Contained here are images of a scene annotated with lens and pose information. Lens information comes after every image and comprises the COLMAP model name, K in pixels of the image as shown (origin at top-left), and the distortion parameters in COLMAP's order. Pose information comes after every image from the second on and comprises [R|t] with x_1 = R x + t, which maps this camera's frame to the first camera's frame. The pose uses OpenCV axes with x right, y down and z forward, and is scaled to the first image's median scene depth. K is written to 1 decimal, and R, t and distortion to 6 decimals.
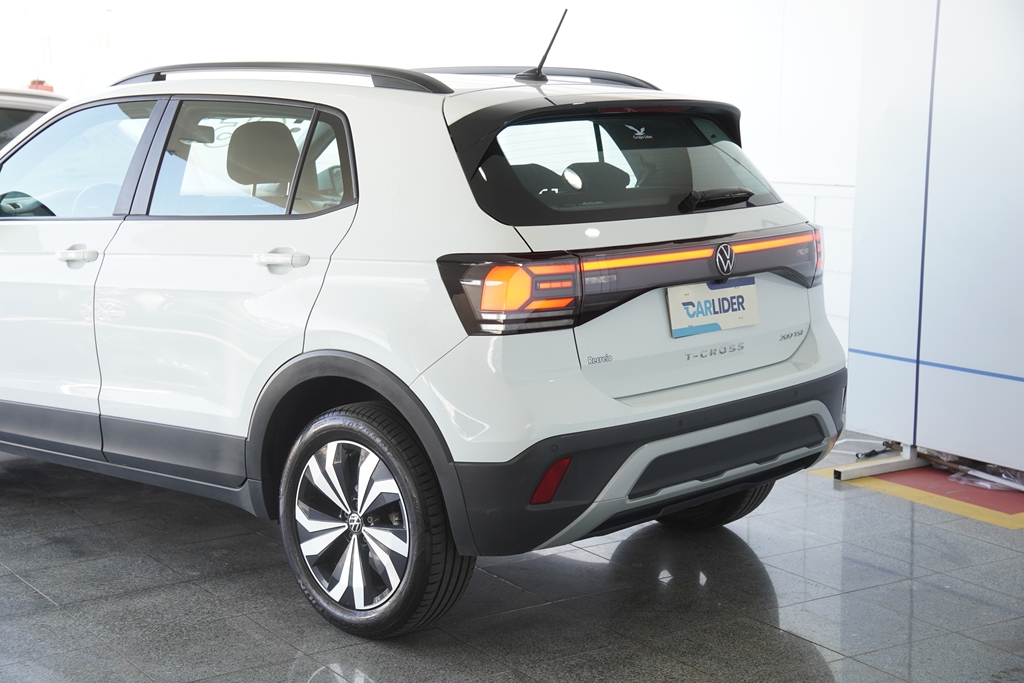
lens RADIAL K [[1603.8, 0, 512.0], [0, 1603.8, 341.5], [0, 0, 1]] dist [0.245842, 0.058857]
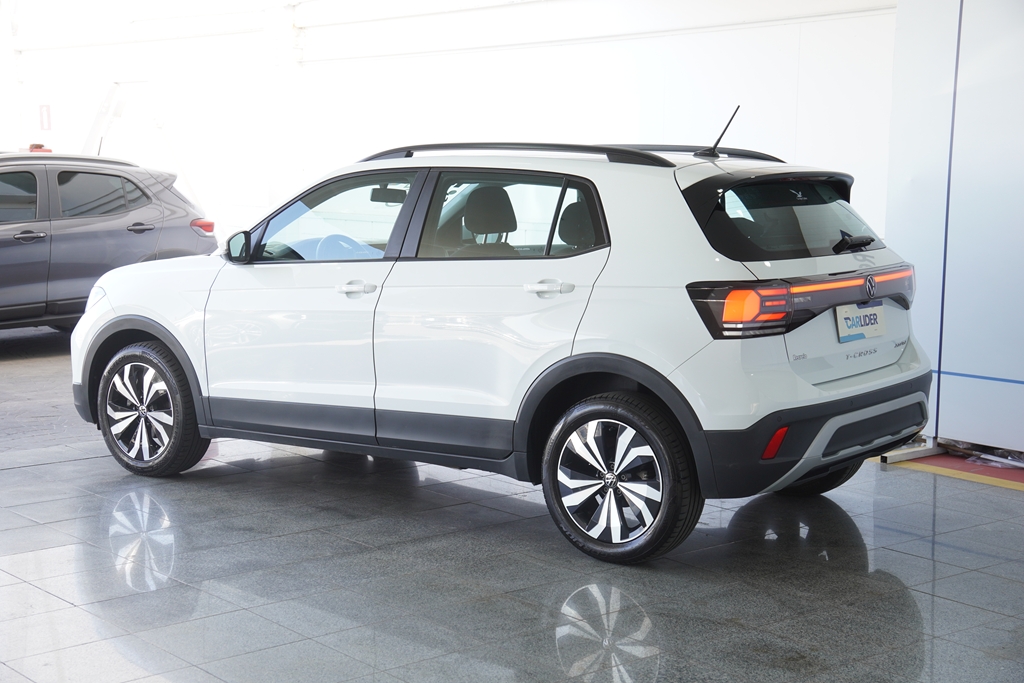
lens RADIAL K [[1545.1, 0, 512.0], [0, 1545.1, 341.5], [0, 0, 1]] dist [0.234679, 0.016870]
pose [[0.993945, -0.005270, 0.109748, -0.316691], [0.008964, 0.999409, -0.033194, 0.037278], [-0.109508, 0.033977, 0.993405, -0.292009]]
